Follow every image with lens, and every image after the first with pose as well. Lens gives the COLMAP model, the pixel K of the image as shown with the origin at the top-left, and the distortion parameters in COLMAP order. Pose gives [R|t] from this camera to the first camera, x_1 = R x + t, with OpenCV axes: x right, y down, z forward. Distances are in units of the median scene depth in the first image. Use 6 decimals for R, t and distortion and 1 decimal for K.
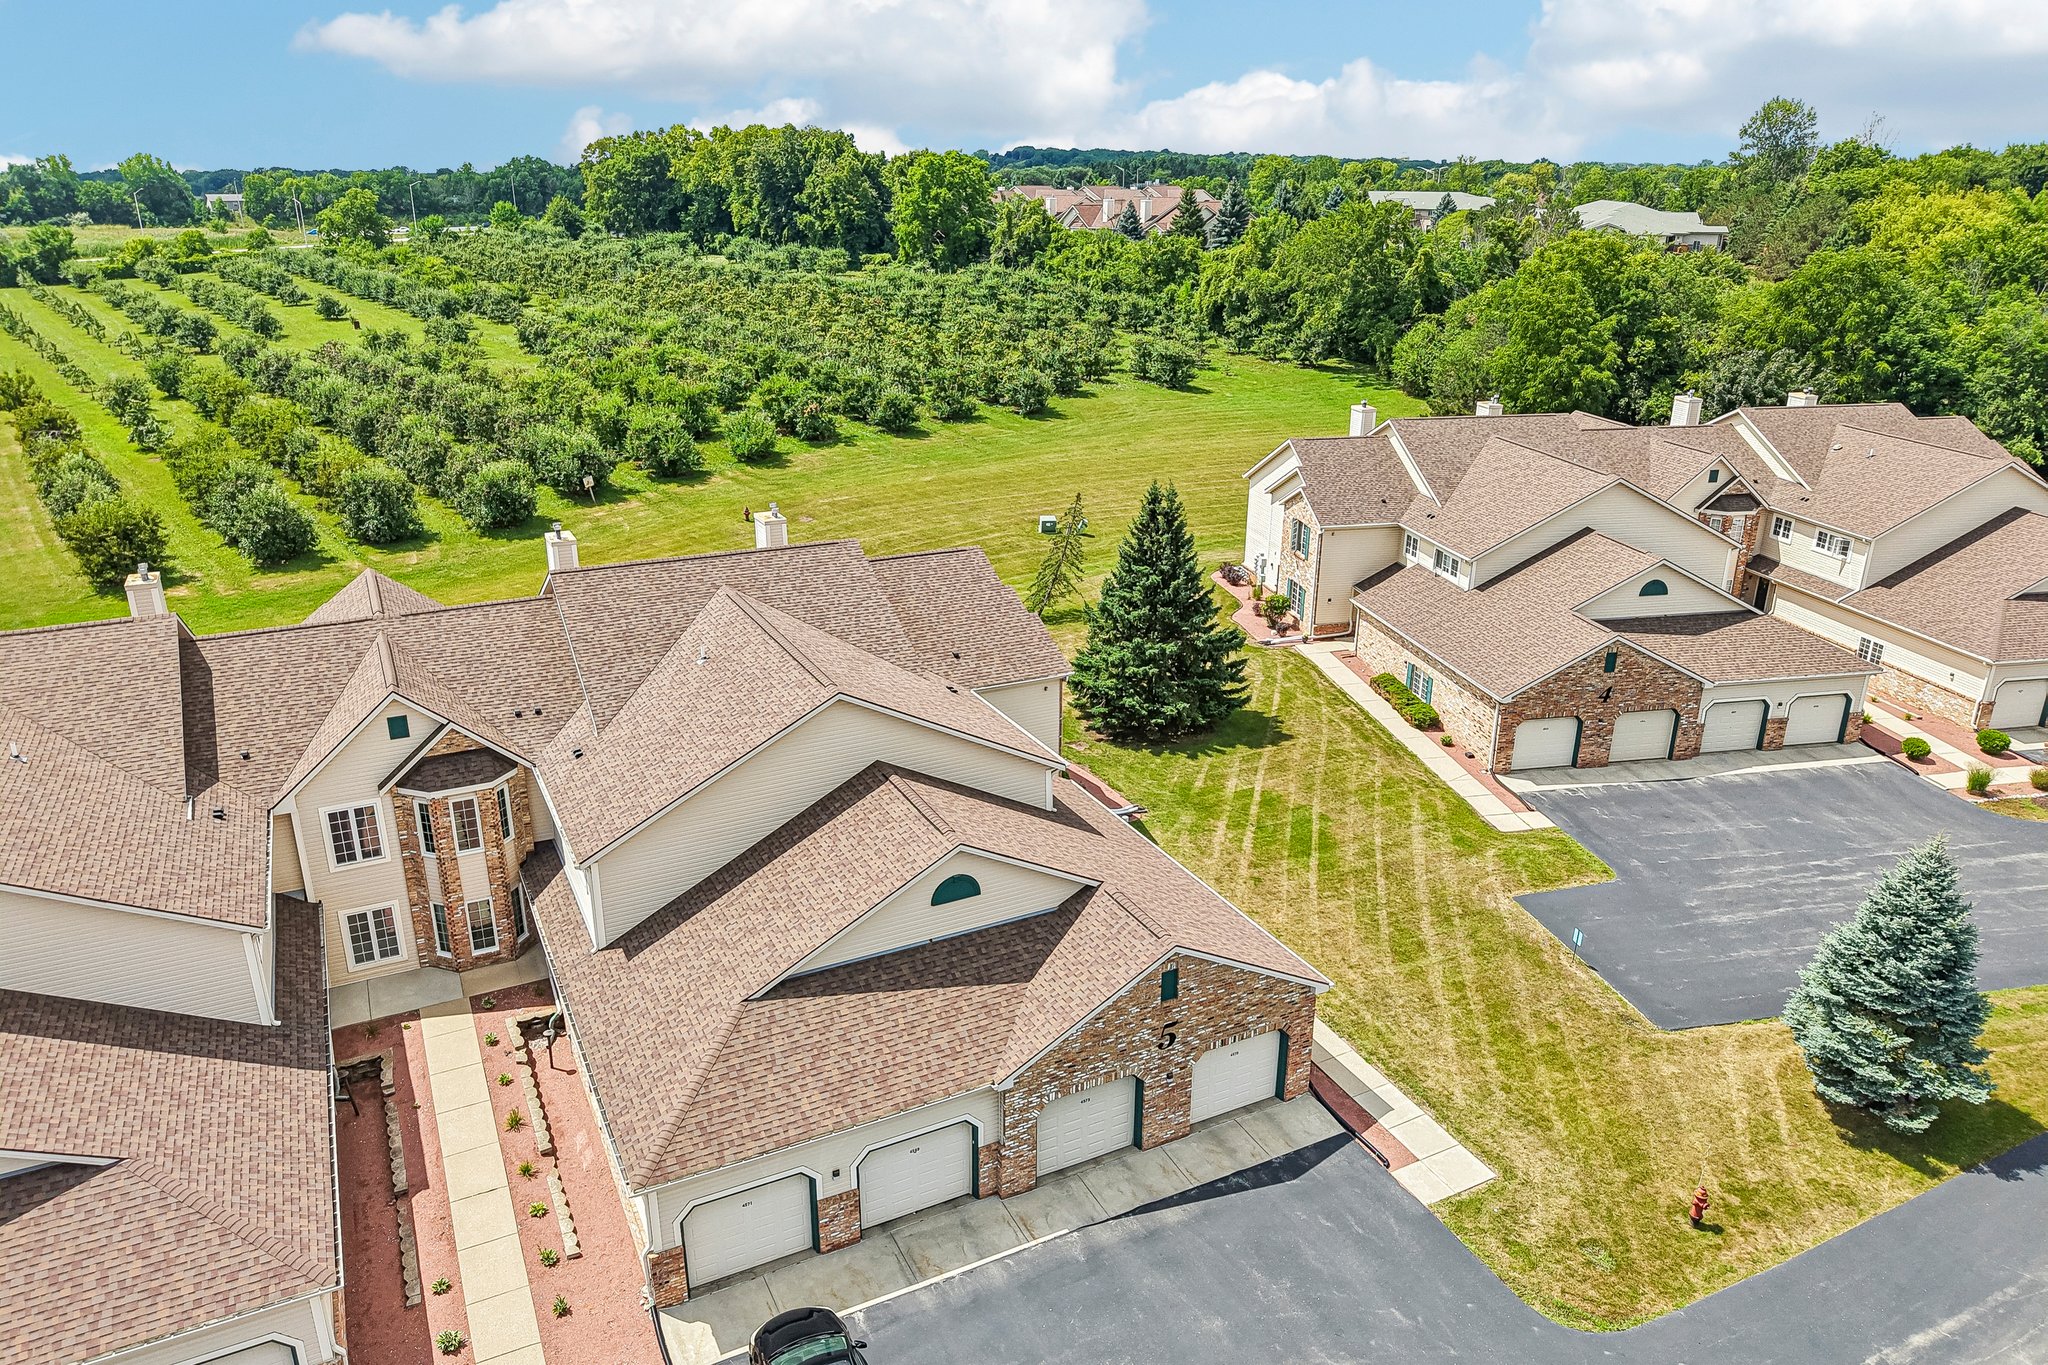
lens RADIAL K [[1368.0, 0, 1025.2], [0, 1368.0, 676.7], [0, 0, 1]] dist [0.029392, -0.031054]
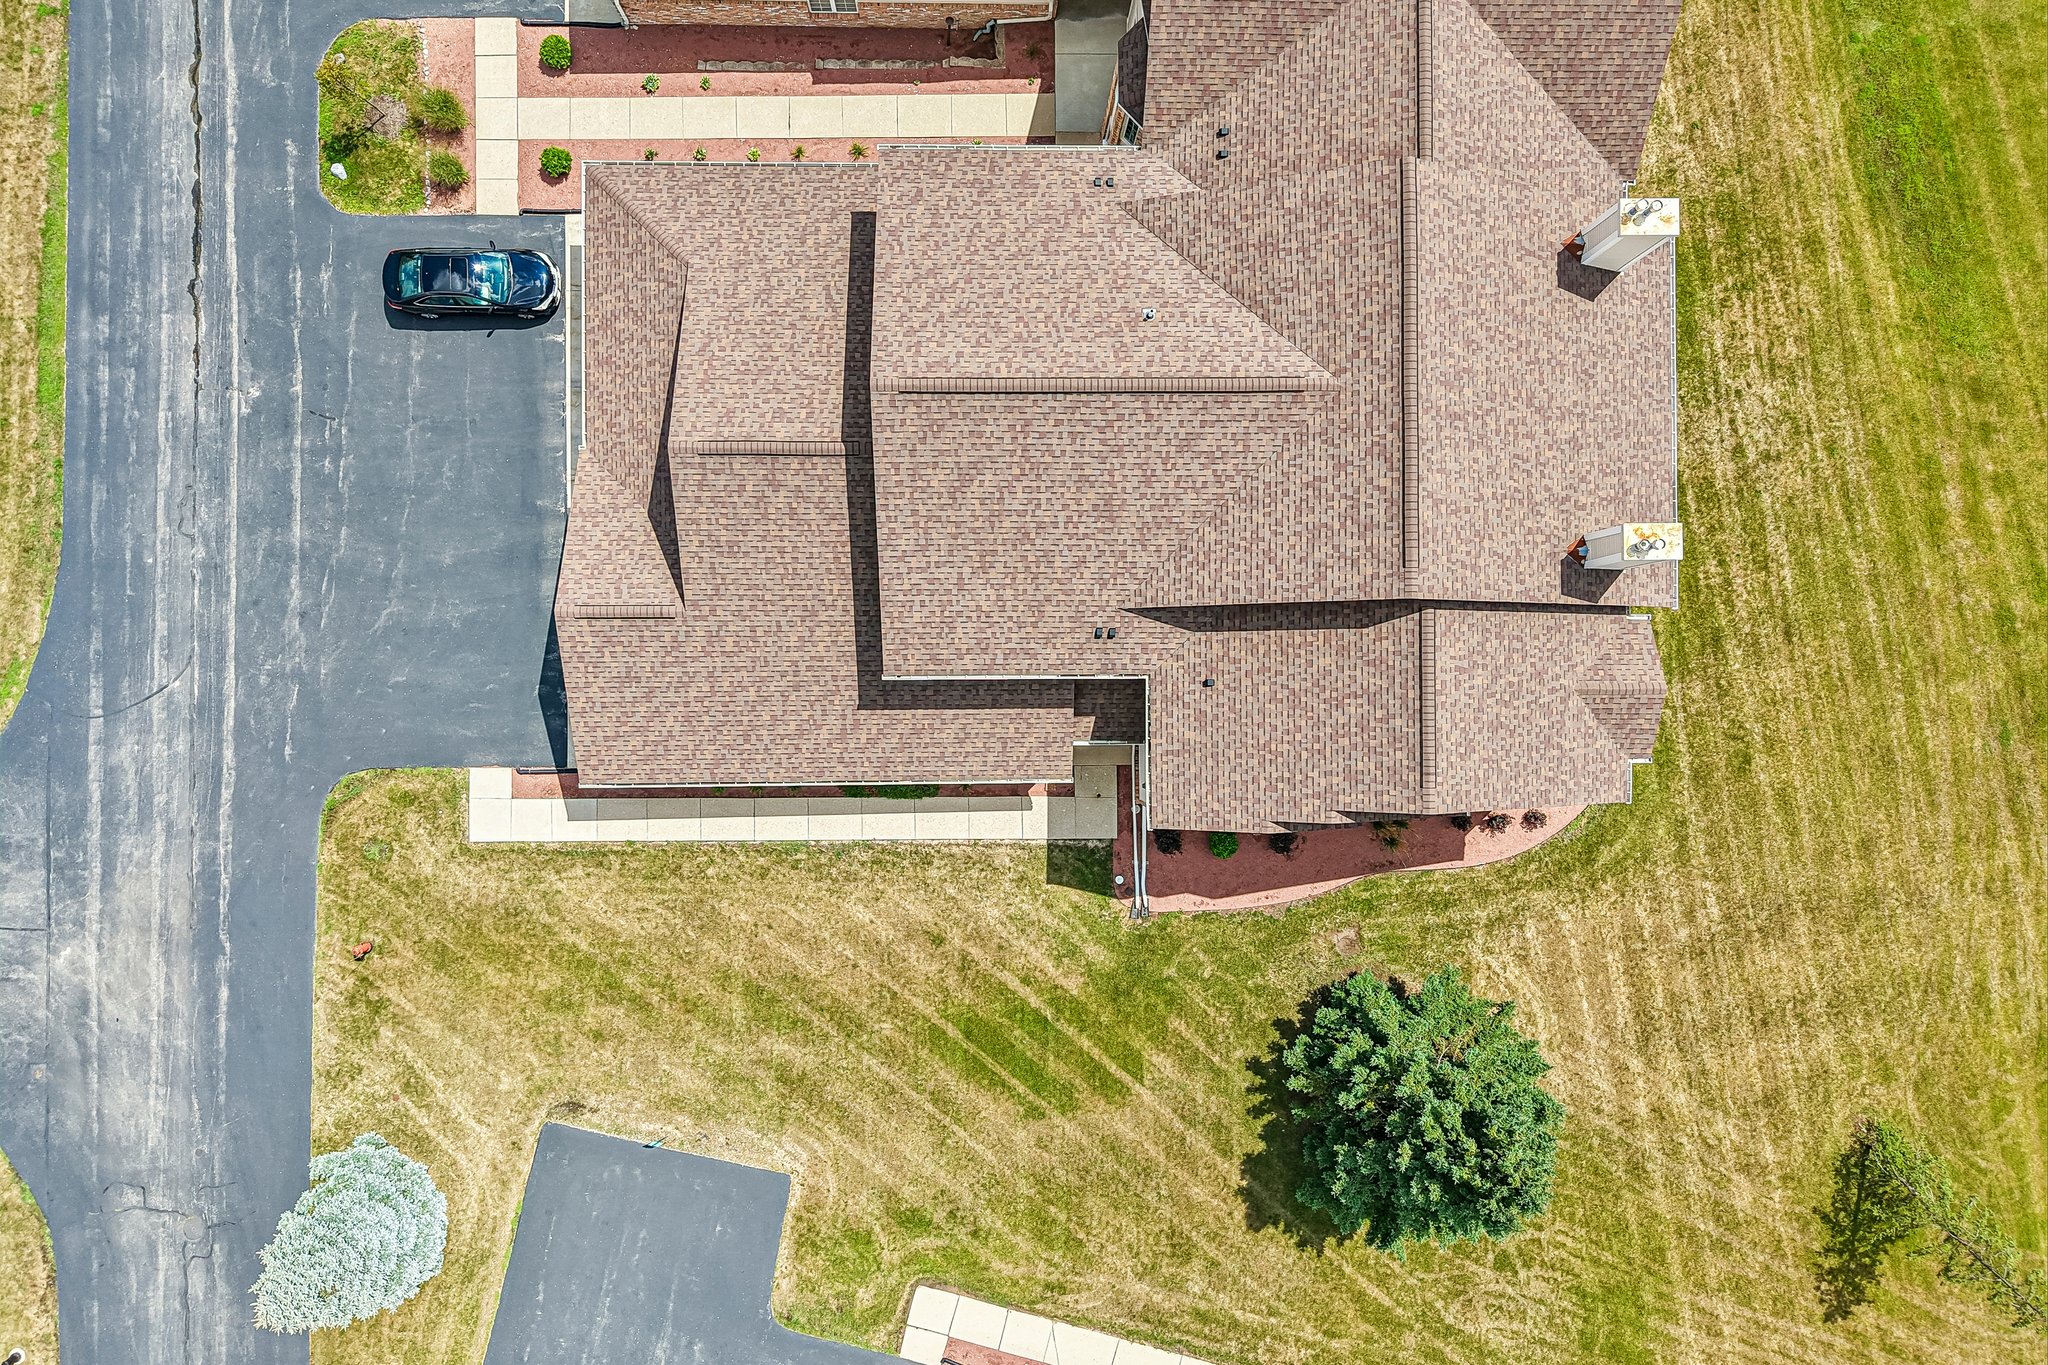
lens RADIAL K [[1368.0, 0, 1012.2], [0, 1368.0, 682.8], [0, 0, 1]] dist [0.029392, -0.031054]
pose [[-0.447245, 0.893961, -0.028400, 0.023596], [-0.339114, -0.140104, 0.930254, -0.837240], [0.827631, 0.425682, 0.365815, 0.780447]]
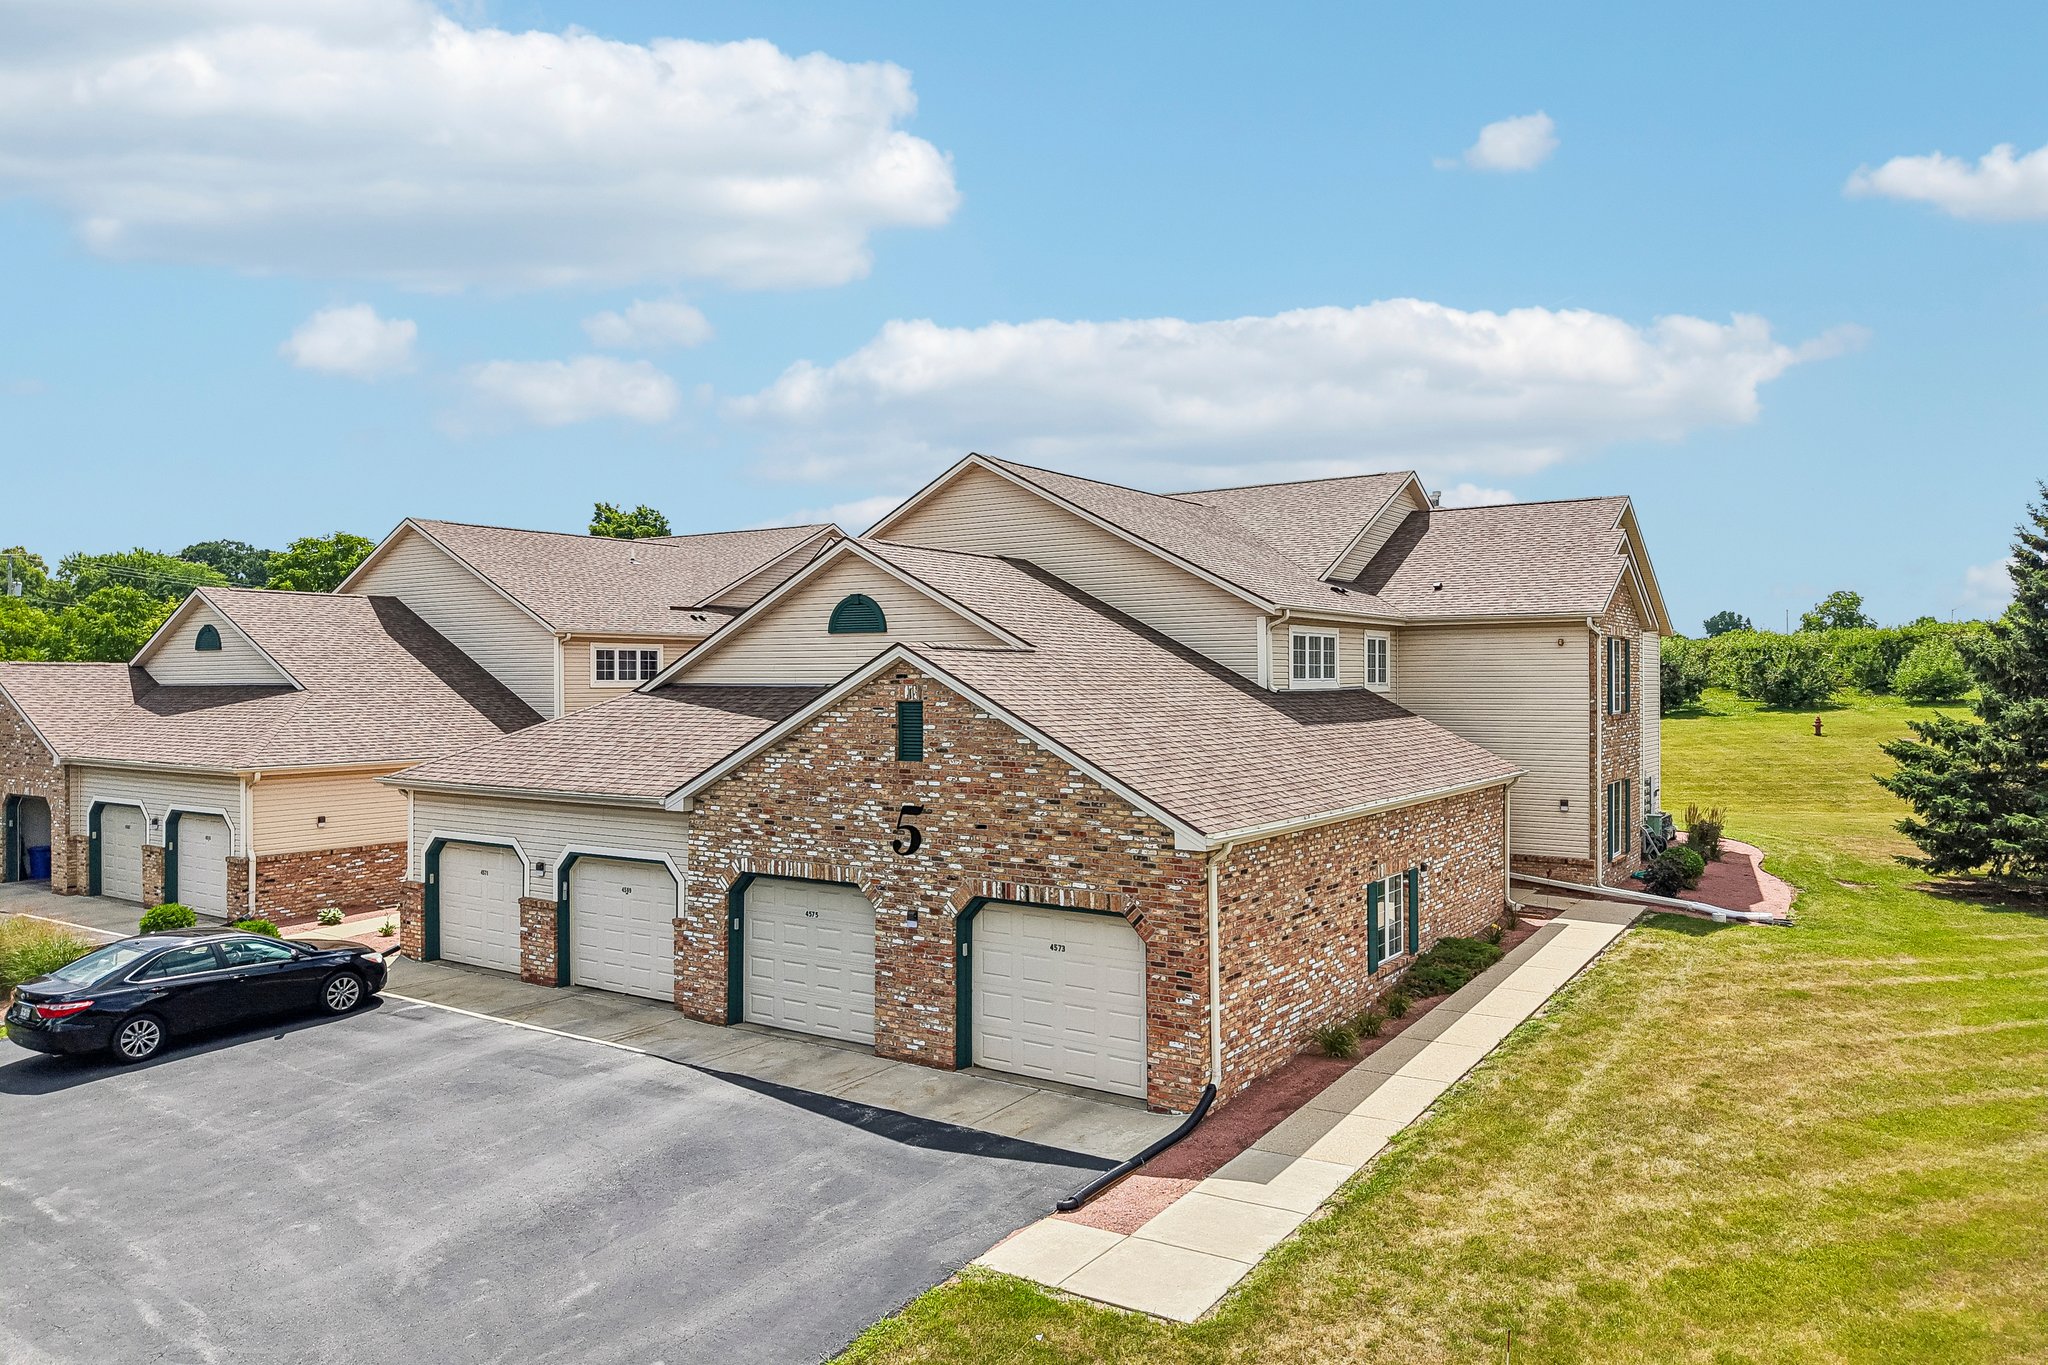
lens RADIAL K [[1368.0, 0, 1026.5], [0, 1368.0, 683.5], [0, 0, 1]] dist [0.029392, -0.031054]
pose [[0.484287, -0.003517, -0.874902, 0.545161], [-0.294186, 0.941111, -0.166624, 0.248610], [0.823967, 0.338078, 0.454733, 0.666341]]
